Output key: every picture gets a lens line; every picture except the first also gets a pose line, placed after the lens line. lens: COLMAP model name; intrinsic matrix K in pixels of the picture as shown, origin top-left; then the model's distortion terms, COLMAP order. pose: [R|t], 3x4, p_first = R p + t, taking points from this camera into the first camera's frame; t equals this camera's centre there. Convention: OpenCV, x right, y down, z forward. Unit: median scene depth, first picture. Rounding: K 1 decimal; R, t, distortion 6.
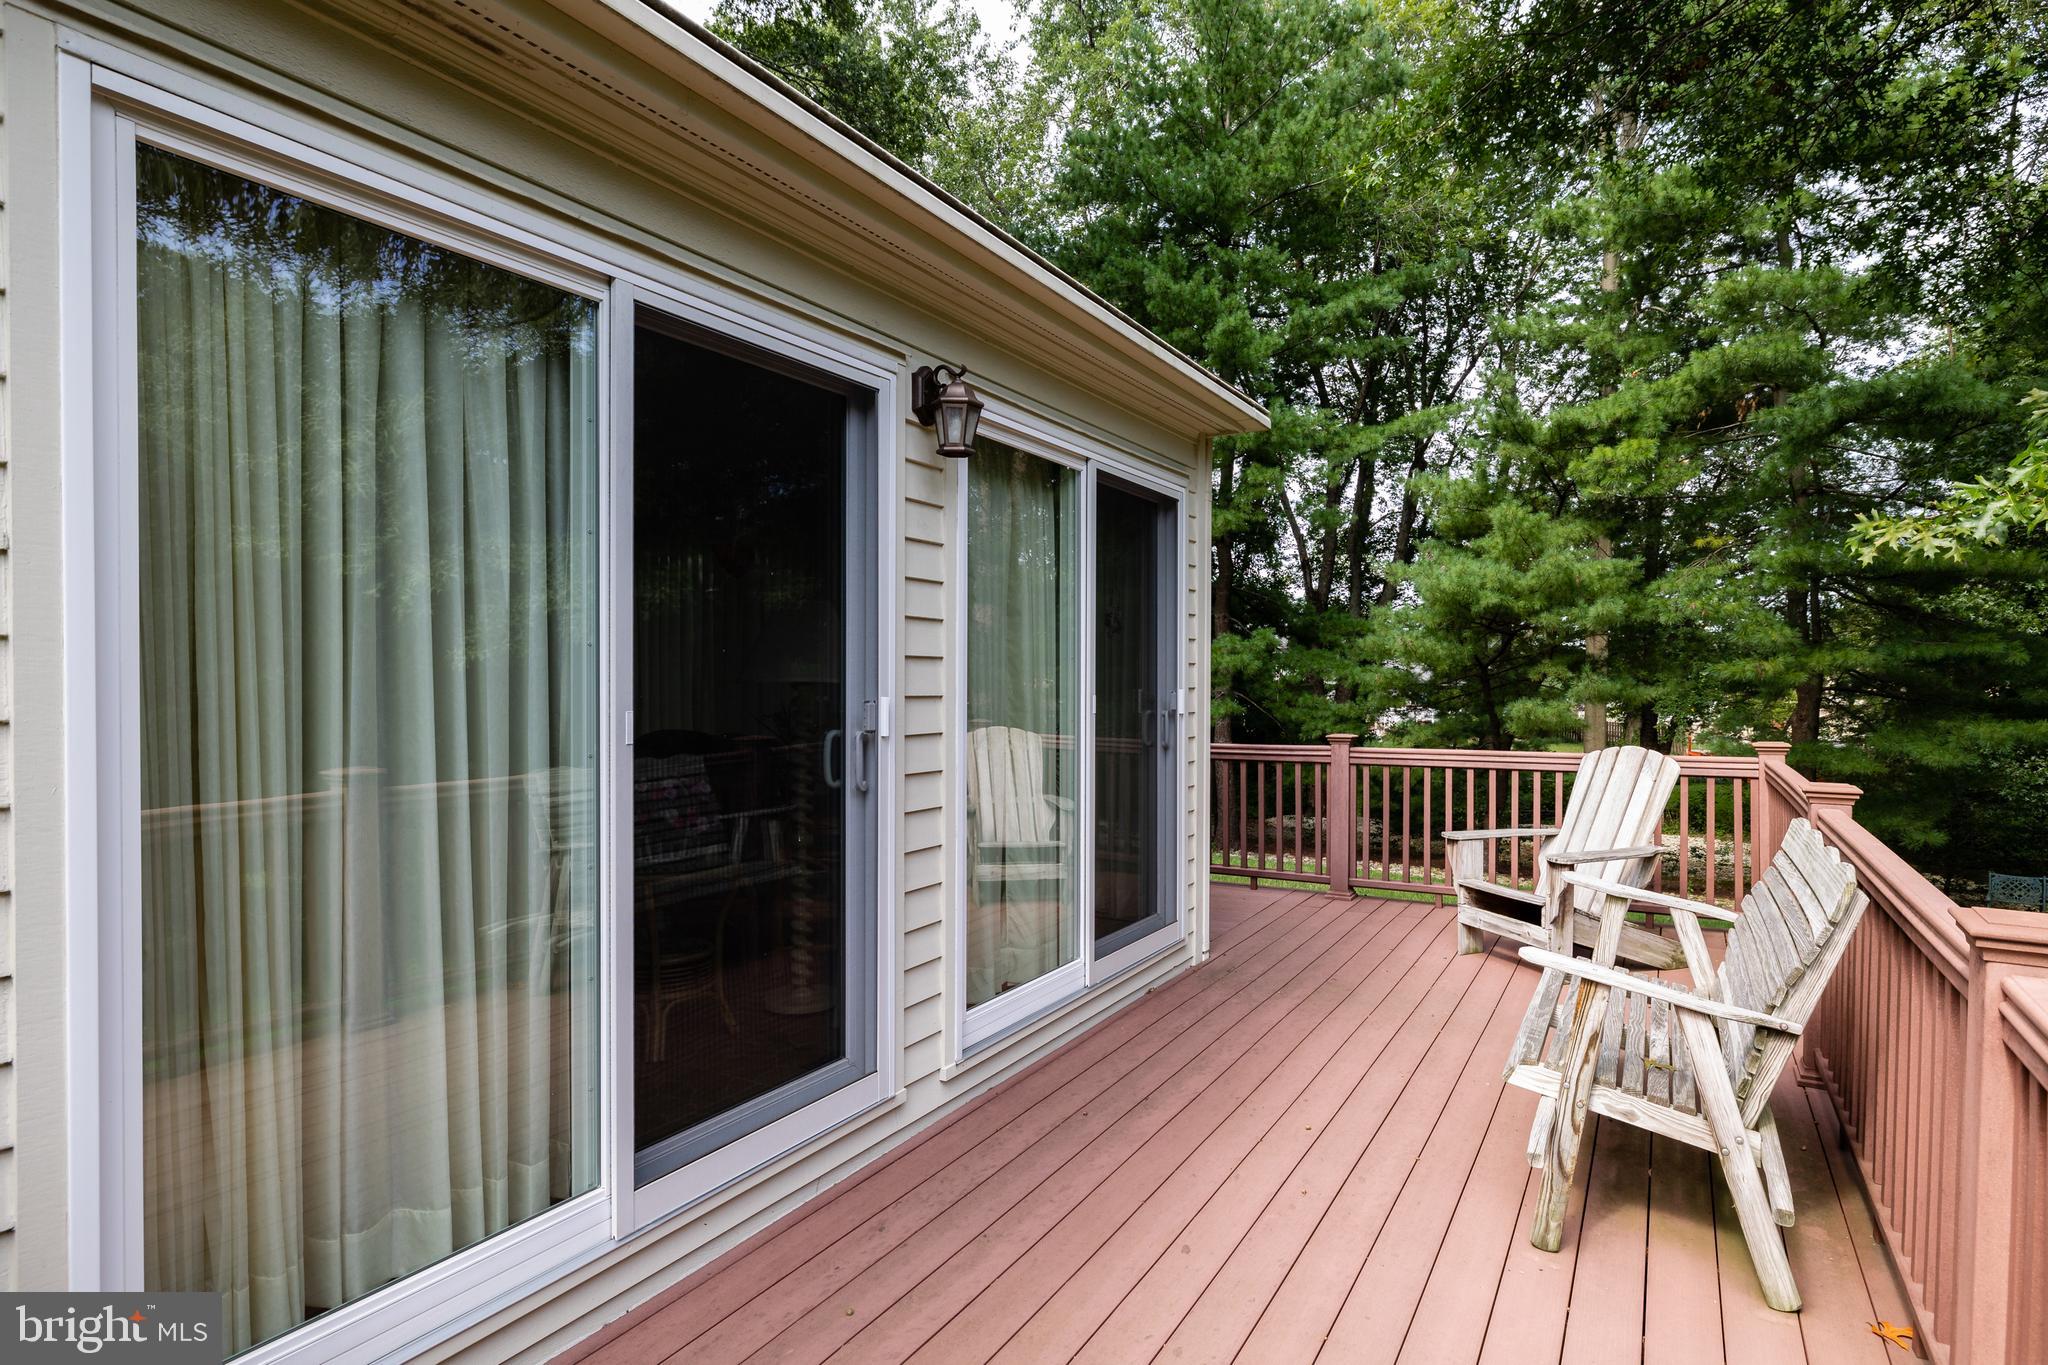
lens RADIAL K [[1096.8, 0, 1010.6], [0, 1096.8, 678.2], [0, 0, 1]] dist [0.000599, -0.000784]
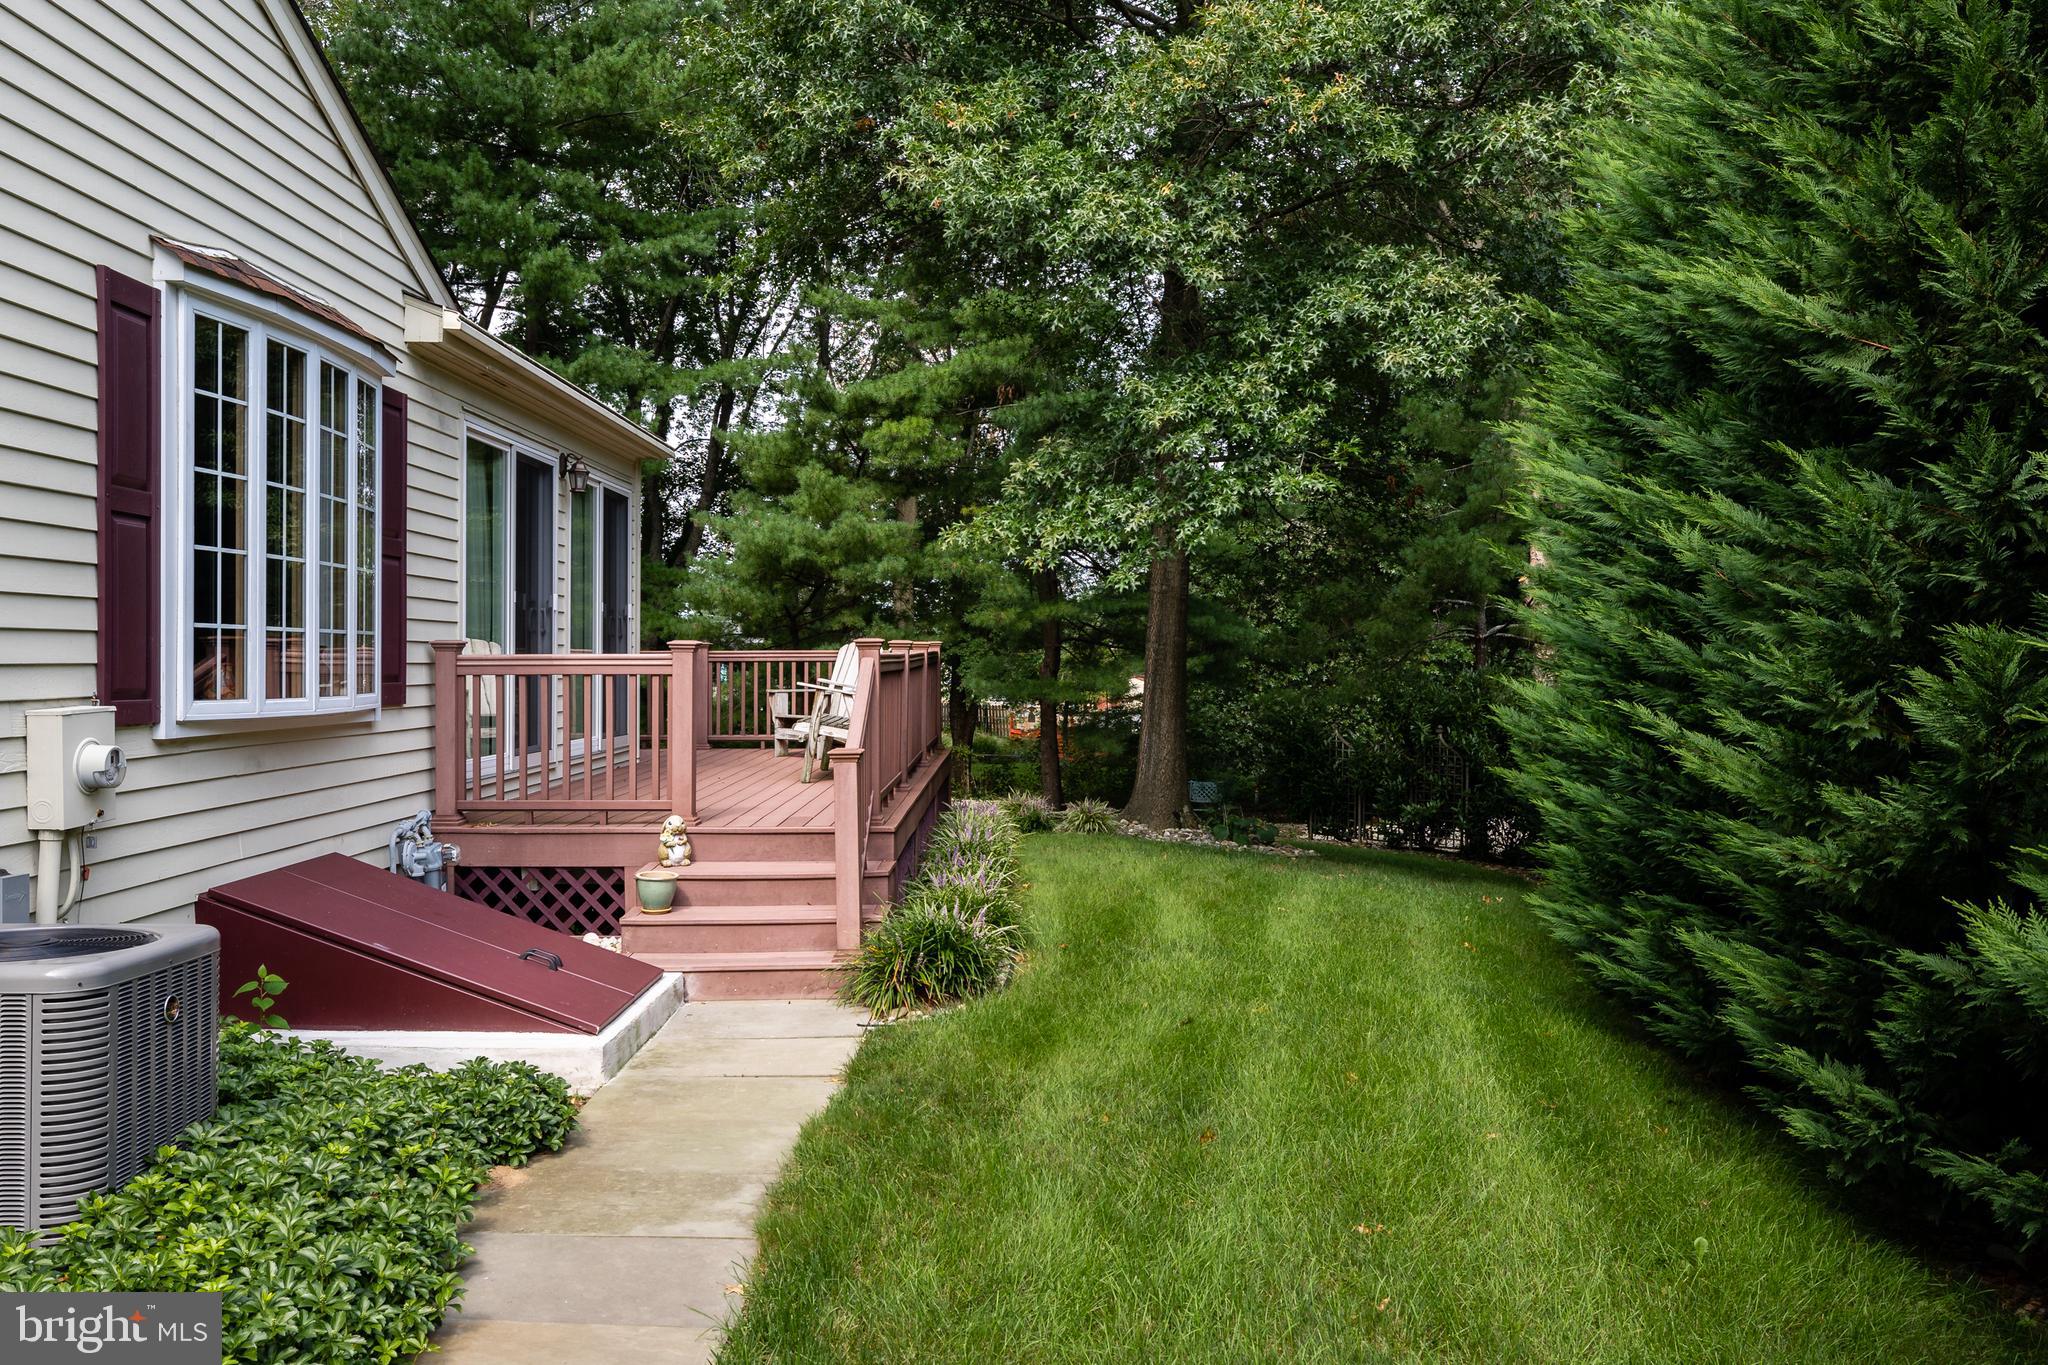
lens RADIAL K [[1650.1, 0, 1020.3], [0, 1650.1, 678.2], [0, 0, 1]] dist [-0.005520, -0.000367]
pose [[0.857163, -0.005510, 0.515016, -0.209906], [-0.001457, 0.999913, 0.013122, 0.029134], [-0.515043, -0.011998, 0.857080, -0.500871]]
